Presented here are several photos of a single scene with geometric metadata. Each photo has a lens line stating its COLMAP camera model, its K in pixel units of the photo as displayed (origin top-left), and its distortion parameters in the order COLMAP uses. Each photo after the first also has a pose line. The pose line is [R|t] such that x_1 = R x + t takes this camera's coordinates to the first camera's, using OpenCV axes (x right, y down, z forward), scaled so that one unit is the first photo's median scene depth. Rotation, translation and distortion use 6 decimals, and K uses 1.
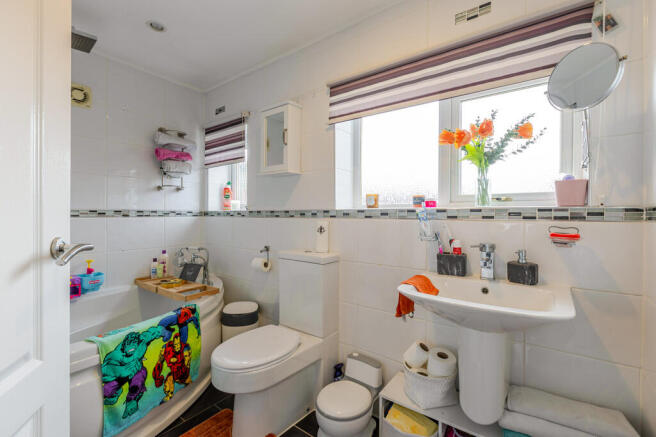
lens RADIAL K [[297.2, 0, 327.7], [0, 297.2, 216.2], [0, 0, 1]] dist [0.002092, -0.000069]
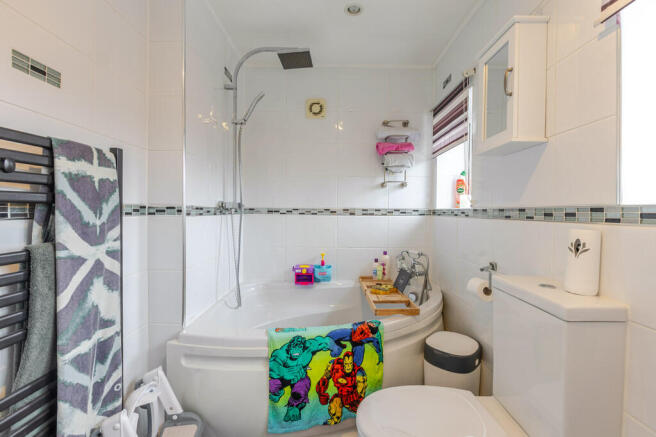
lens RADIAL K [[299.4, 0, 327.0], [0, 299.4, 215.7], [0, 0, 1]] dist [-0.004121, 0.000896]
pose [[0.588839, 0.014046, -0.808128, 0.119218], [-0.009560, 0.999900, 0.010413, -0.006560], [0.808194, 0.001594, 0.588914, 0.345173]]
